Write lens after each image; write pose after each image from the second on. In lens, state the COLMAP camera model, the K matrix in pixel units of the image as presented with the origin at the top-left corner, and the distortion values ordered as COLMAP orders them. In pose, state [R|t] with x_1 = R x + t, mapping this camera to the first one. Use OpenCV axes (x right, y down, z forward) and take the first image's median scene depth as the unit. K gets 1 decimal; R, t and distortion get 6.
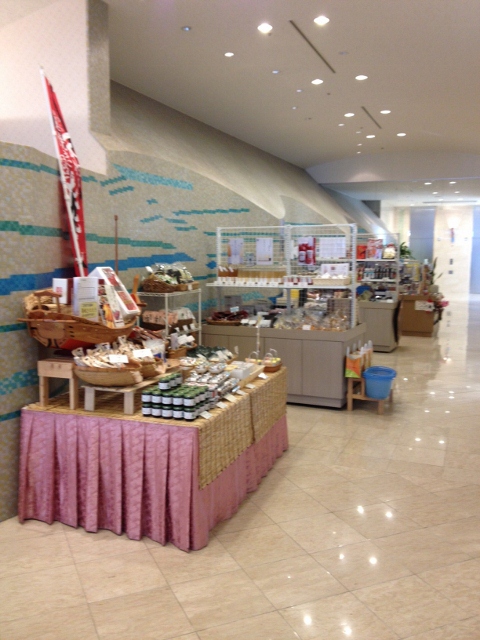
lens RADIAL K [[600.3, 0, 240.0], [0, 600.3, 320.0], [0, 0, 1]] dist [0.091945, -0.015084]
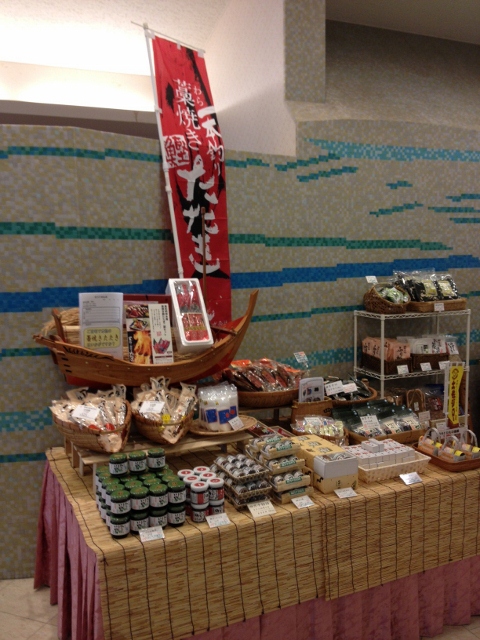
lens RADIAL K [[600.3, 0, 240.0], [0, 600.3, 320.0], [0, 0, 1]] dist [0.091945, -0.015084]
pose [[0.713648, 0.070222, -0.696976, 0.315842], [-0.070951, 0.997092, 0.027812, -0.058465], [0.696902, 0.029603, 0.716555, 0.484348]]
